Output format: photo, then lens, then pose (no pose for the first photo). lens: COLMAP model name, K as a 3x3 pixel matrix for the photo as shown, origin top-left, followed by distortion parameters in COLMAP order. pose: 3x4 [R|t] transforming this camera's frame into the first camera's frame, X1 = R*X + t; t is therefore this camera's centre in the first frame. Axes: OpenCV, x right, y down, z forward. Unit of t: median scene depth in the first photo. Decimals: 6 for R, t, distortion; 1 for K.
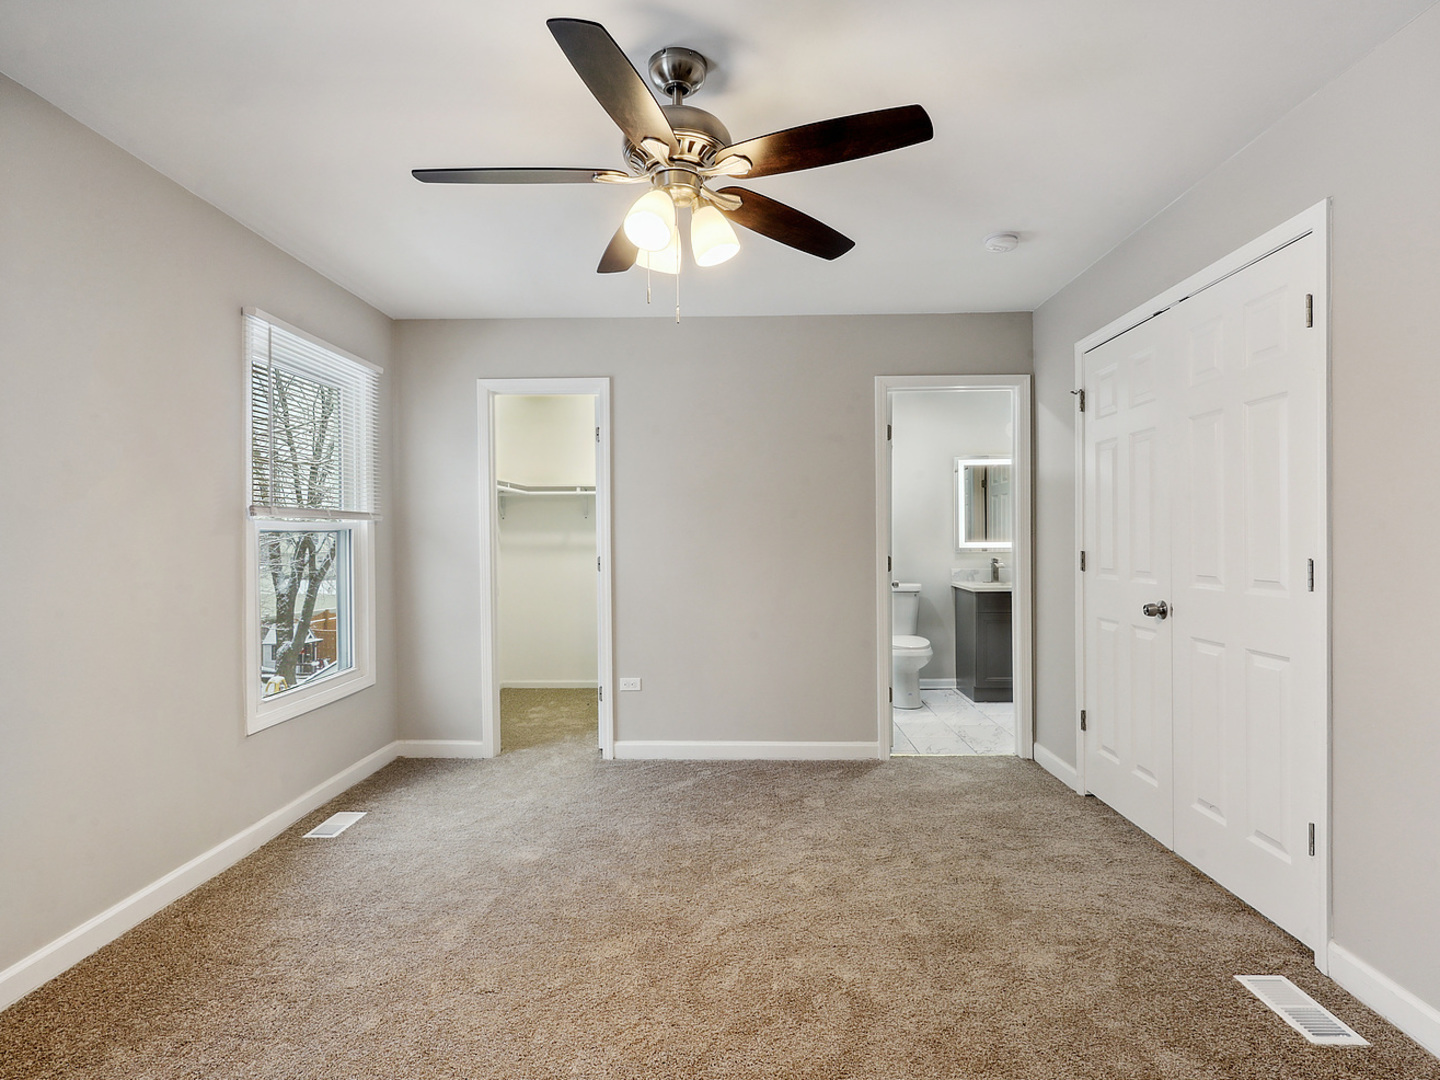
lens RADIAL K [[789.6, 0, 720.0], [0, 789.6, 540.0], [0, 0, 1]] dist [0.000312, 0.000022]
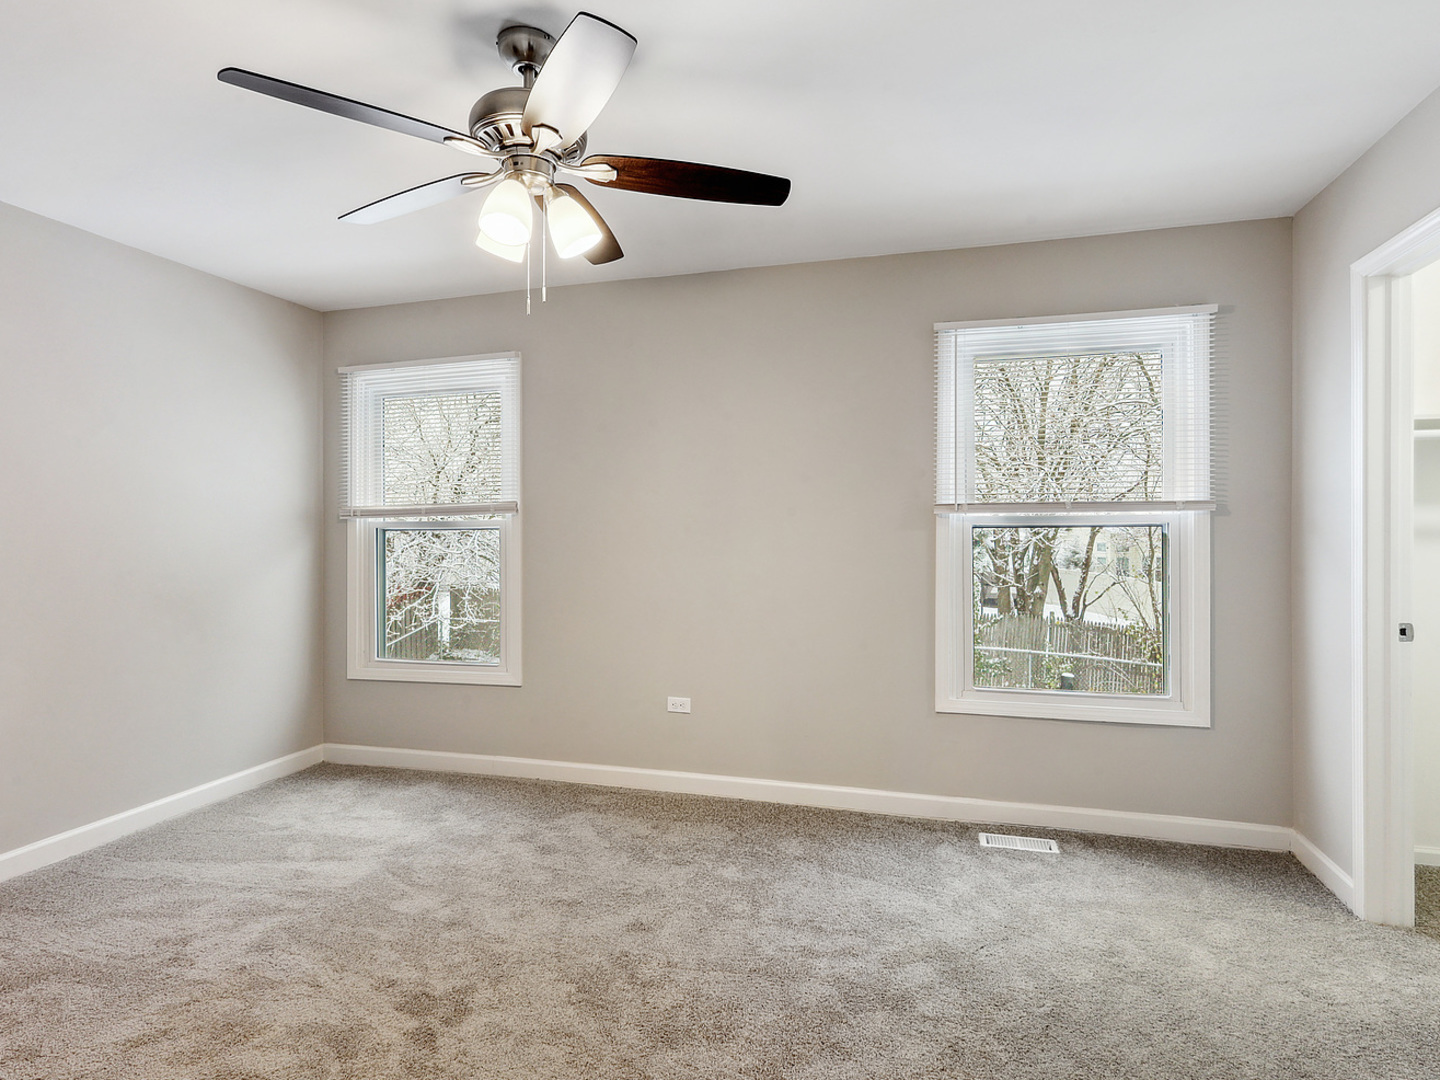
lens RADIAL K [[789.6, 0, 720.0], [0, 789.6, 540.0], [0, 0, 1]] dist [0.000312, 0.000022]
pose [[-0.271238, 0.004407, -0.962502, 0.442241], [-0.000140, 0.999989, 0.004618, -0.000068], [0.962512, 0.001387, -0.271235, 0.808900]]
